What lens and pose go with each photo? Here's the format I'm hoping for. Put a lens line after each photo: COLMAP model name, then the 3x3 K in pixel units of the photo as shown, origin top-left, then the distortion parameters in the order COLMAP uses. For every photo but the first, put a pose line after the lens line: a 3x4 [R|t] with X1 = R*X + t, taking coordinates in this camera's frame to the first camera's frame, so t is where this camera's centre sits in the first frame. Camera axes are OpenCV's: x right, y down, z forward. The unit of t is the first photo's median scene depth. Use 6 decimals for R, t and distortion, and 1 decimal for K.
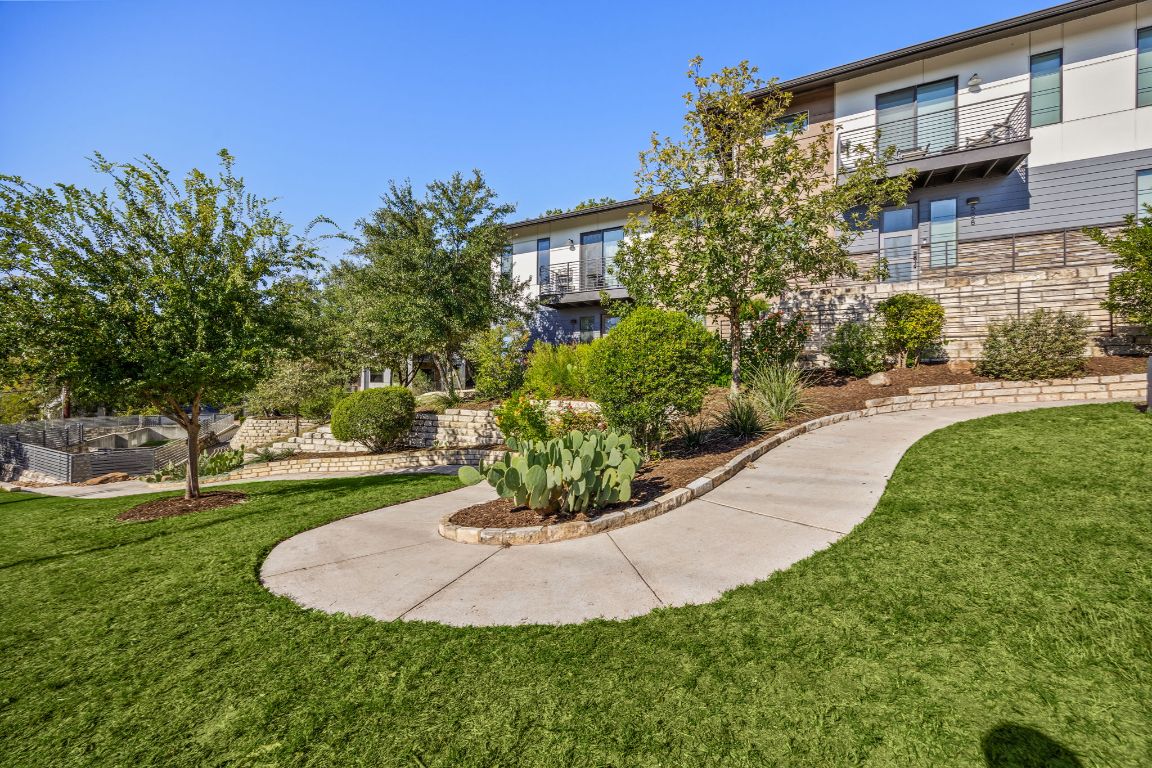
lens RADIAL K [[434.3, 0, 576.6], [0, 434.3, 382.5], [0, 0, 1]] dist [0.002770, 0.000174]
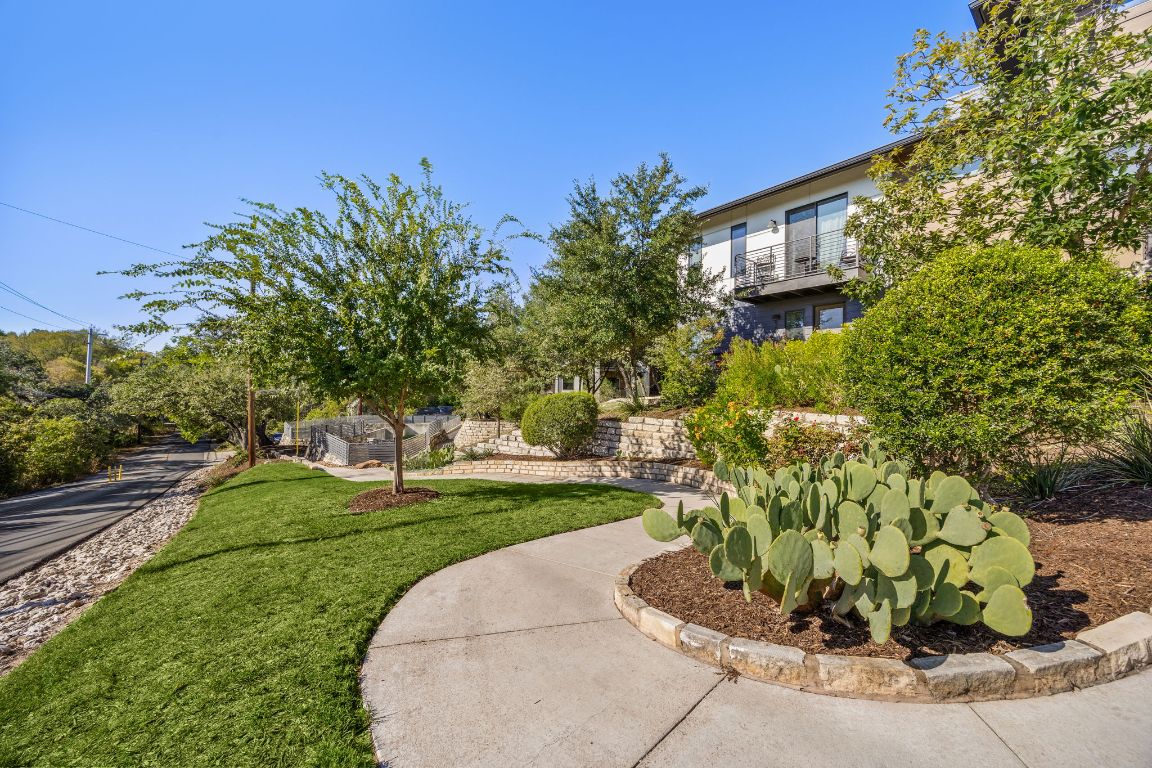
lens RADIAL K [[434.3, 0, 575.4], [0, 434.3, 385.9], [0, 0, 1]] dist [0.002770, 0.000174]
pose [[0.913523, 0.000488, -0.406786, -0.041280], [-0.005428, 0.999925, -0.010989, 0.009322], [0.406750, 0.012247, 0.913457, 0.150096]]
